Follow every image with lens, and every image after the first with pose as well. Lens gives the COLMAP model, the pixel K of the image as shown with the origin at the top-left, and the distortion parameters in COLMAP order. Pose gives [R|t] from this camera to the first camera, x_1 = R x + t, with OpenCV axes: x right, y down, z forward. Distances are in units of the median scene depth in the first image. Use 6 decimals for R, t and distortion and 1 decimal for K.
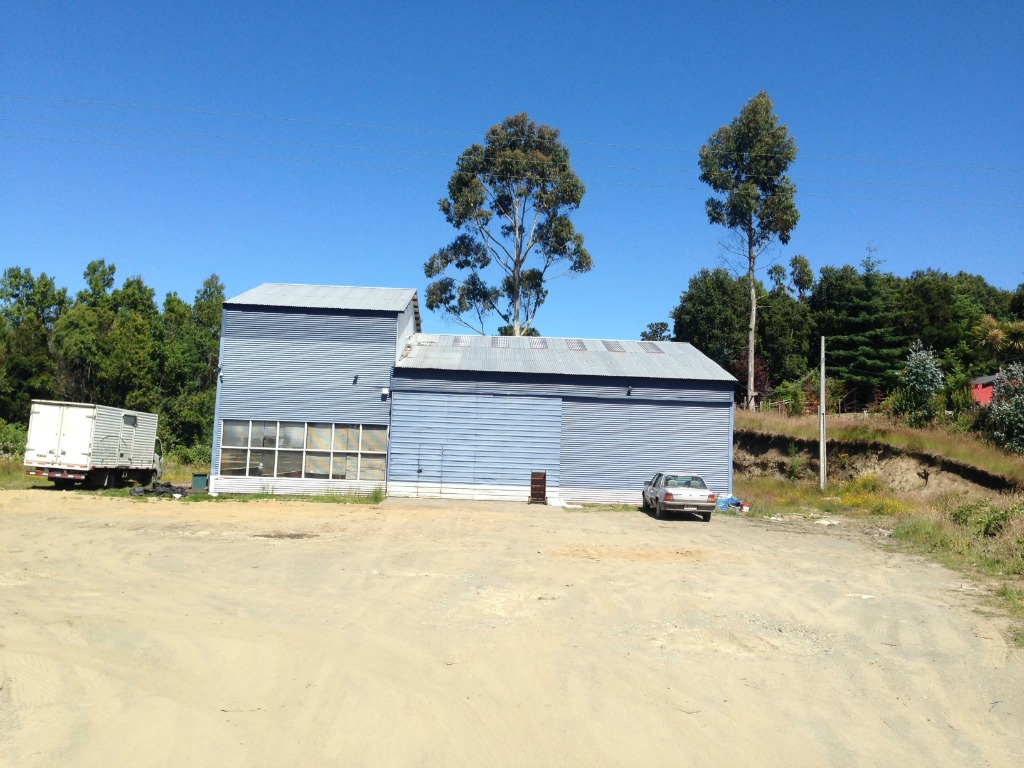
lens RADIAL K [[992.0, 0, 468.5], [0, 992.0, 385.3], [0, 0, 1]] dist [0.085706, 0.001543]
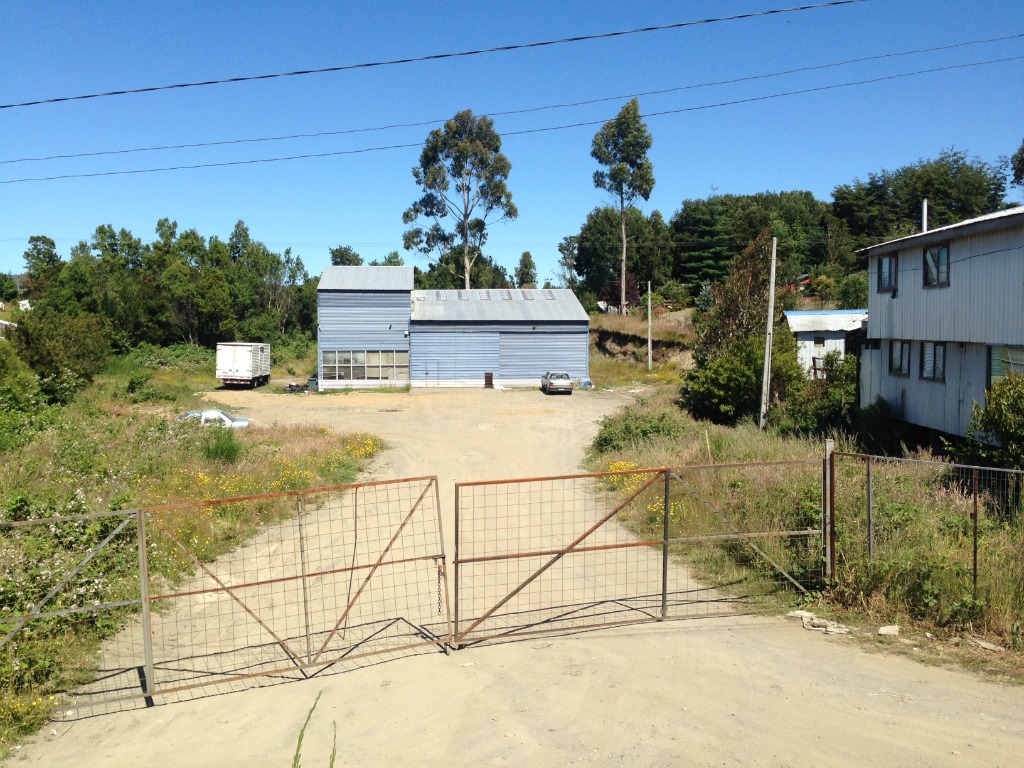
lens RADIAL K [[945.1, 0, 516.3], [0, 945.1, 389.1], [0, 0, 1]] dist [0.143476, -0.248223]
pose [[0.993458, -0.039703, 0.107076, -0.037935], [0.024259, 0.989590, 0.141856, -0.070798], [-0.111593, -0.138331, 0.984079, -0.416999]]
